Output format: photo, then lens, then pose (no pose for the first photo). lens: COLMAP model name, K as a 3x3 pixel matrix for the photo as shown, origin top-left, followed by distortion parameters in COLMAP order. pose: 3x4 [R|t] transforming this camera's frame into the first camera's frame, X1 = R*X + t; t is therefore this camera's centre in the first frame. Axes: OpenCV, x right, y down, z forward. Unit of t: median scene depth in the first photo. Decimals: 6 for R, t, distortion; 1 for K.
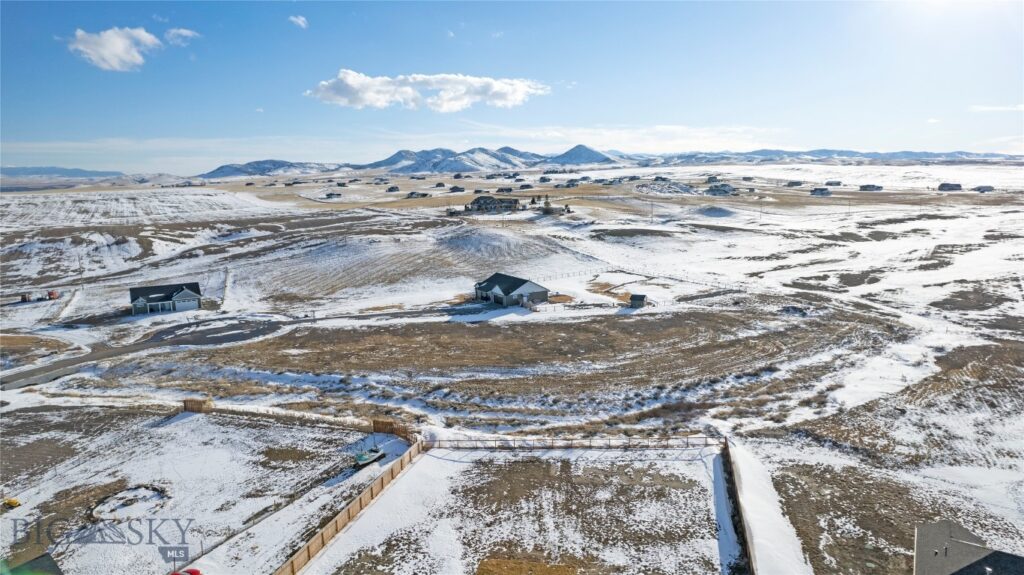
lens RADIAL K [[652.9, 0, 512.0], [0, 652.9, 287.5], [0, 0, 1]] dist [-0.076491, 0.065105]
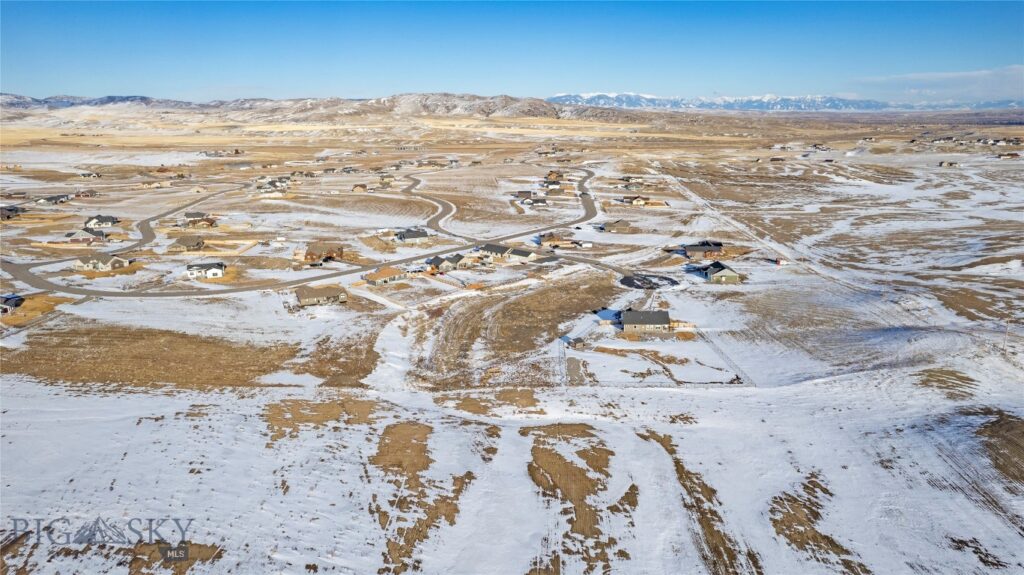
lens RADIAL K [[652.9, 0, 512.0], [0, 652.9, 287.5], [0, 0, 1]] dist [-0.076491, 0.065105]
pose [[-0.555574, 0.235285, -0.797483, 1.203186], [-0.121421, 0.925887, 0.357757, -0.505881], [0.822554, 0.295592, -0.485830, 1.366153]]
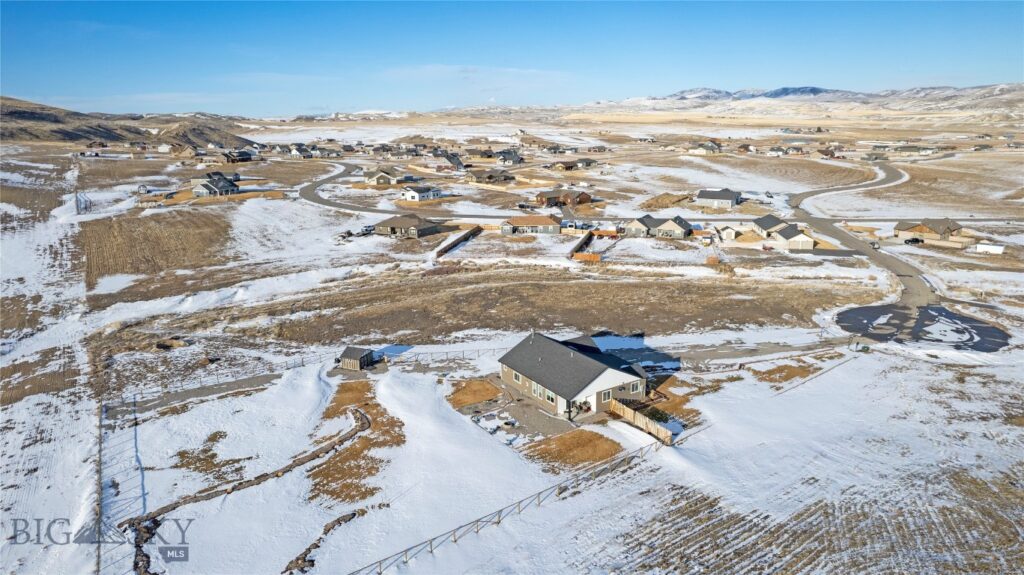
lens RADIAL K [[652.9, 0, 512.0], [0, 652.9, 287.5], [0, 0, 1]] dist [-0.076491, 0.065105]
pose [[-0.999050, 0.038981, -0.019500, 0.050640], [0.027484, 0.910645, 0.412275, -0.263807], [0.033829, 0.411348, -0.910851, 1.385960]]
